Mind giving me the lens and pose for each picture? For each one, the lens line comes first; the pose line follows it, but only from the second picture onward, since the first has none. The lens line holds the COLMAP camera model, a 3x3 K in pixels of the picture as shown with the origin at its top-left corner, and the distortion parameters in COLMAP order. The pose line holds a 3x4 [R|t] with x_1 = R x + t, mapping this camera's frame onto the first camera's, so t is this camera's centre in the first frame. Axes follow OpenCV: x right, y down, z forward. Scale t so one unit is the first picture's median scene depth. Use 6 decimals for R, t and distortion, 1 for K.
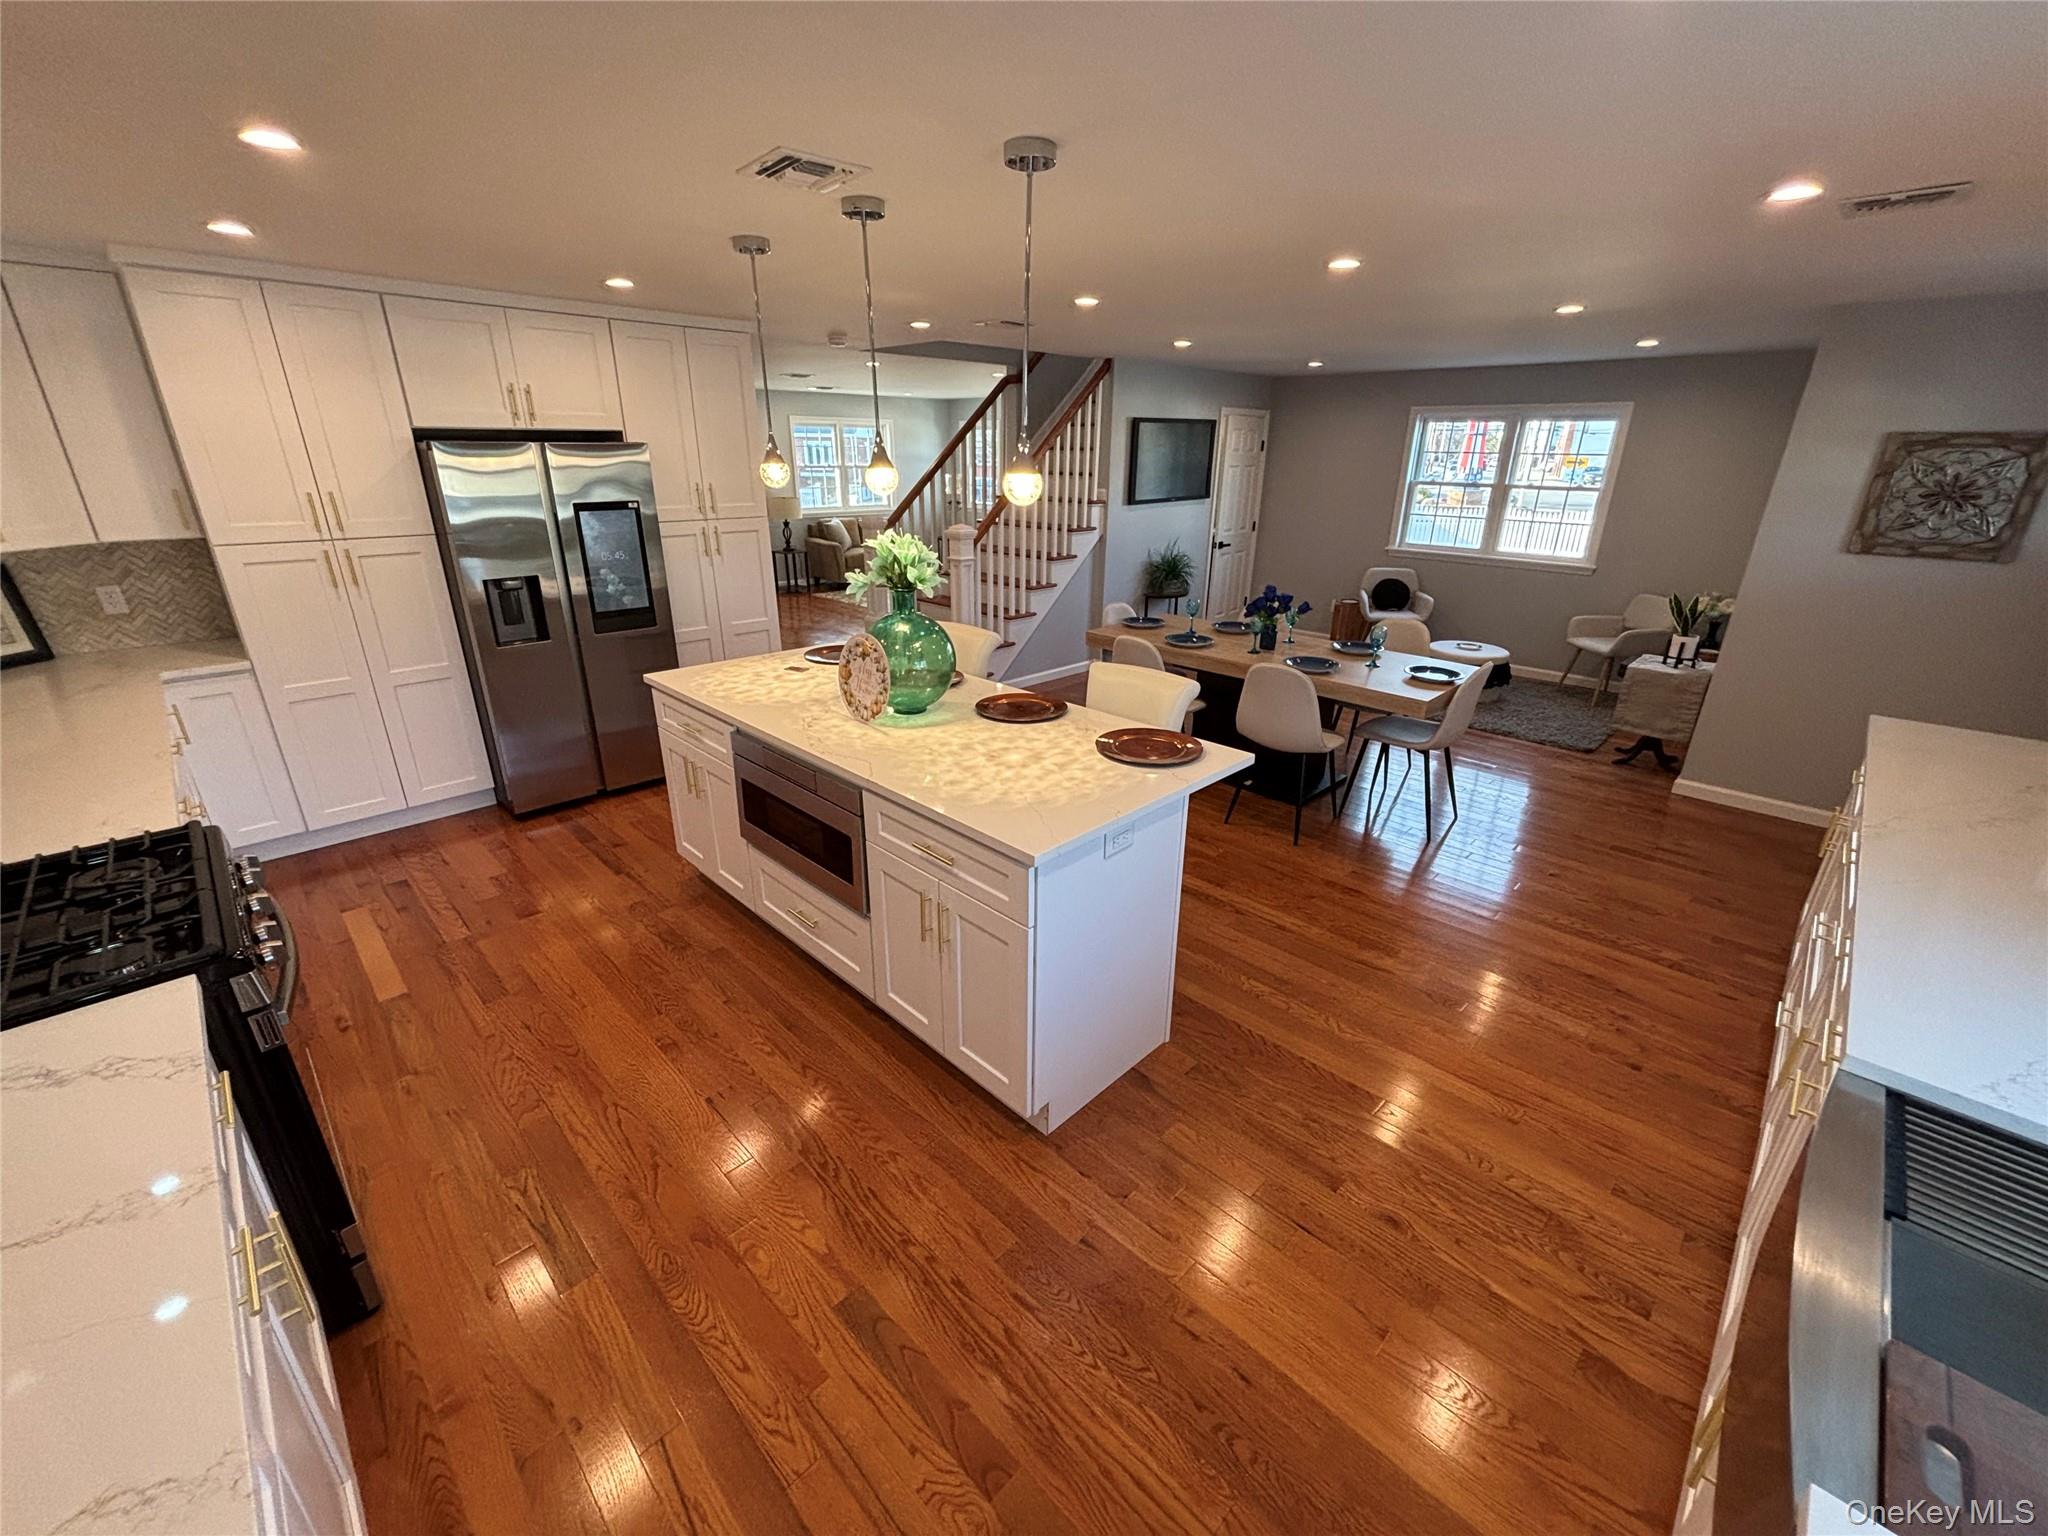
lens RADIAL K [[820.2, 0, 1030.2], [0, 820.2, 768.4], [0, 0, 1]] dist [0.001544, -0.000954]
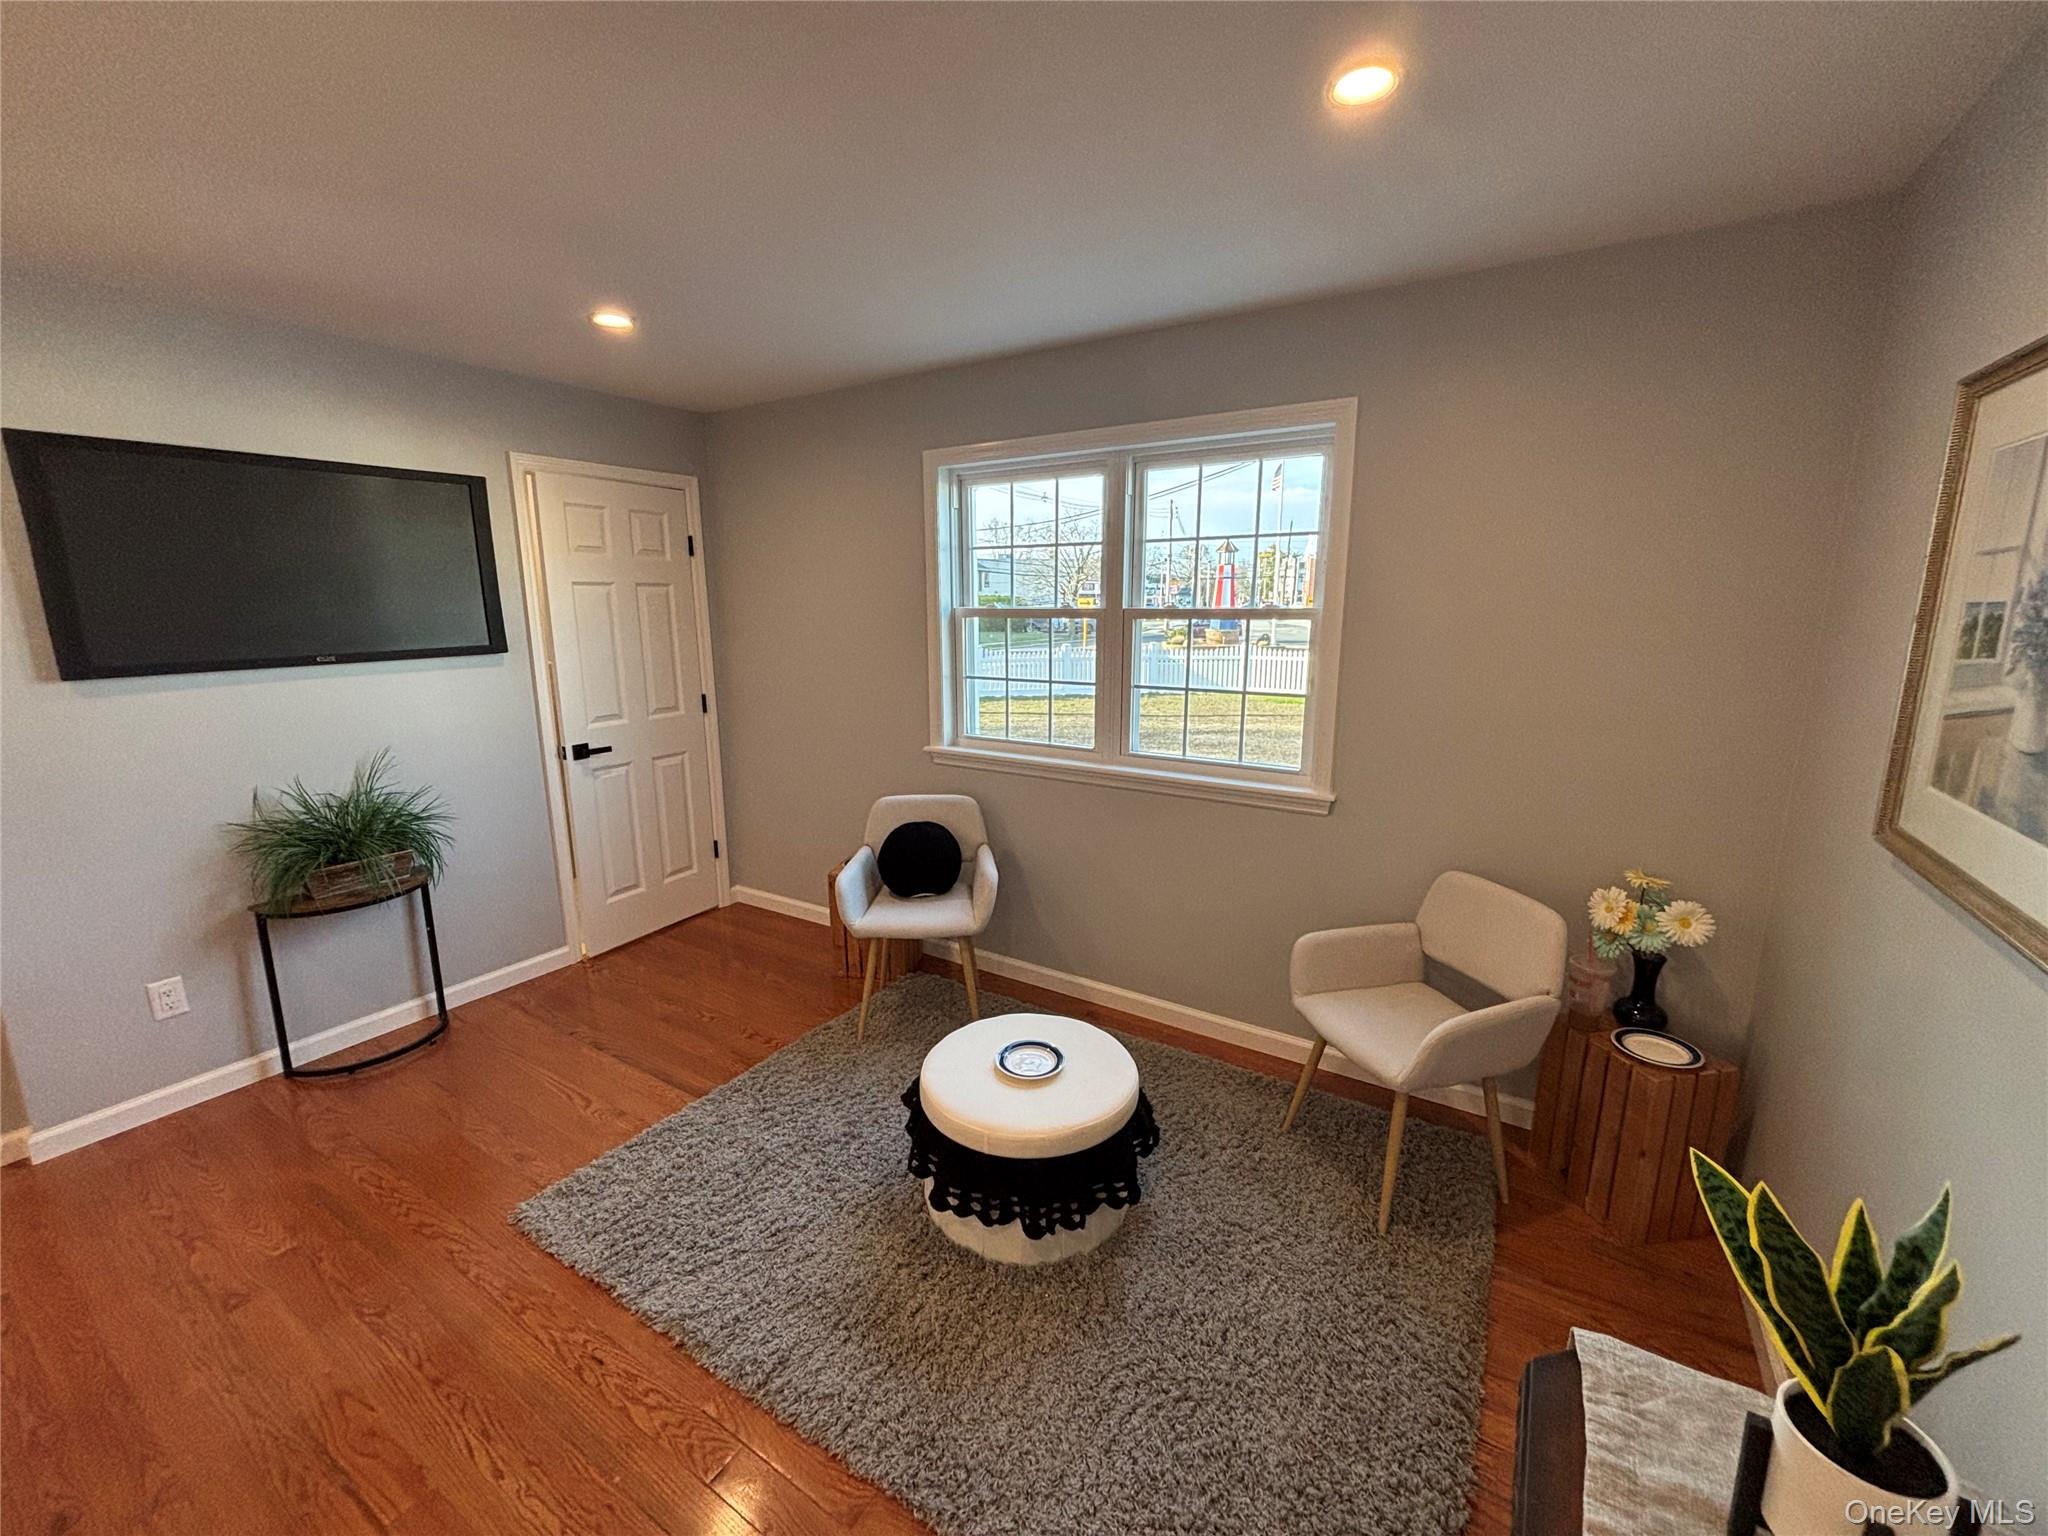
lens RADIAL K [[820.2, 0, 1022.7], [0, 820.2, 757.7], [0, 0, 1]] dist [0.001544, -0.000954]
pose [[0.977967, -0.051259, 0.202371, 0.951820], [0.086919, 0.981348, -0.171468, -0.433286], [-0.189807, 0.185280, 0.964181, 1.321167]]
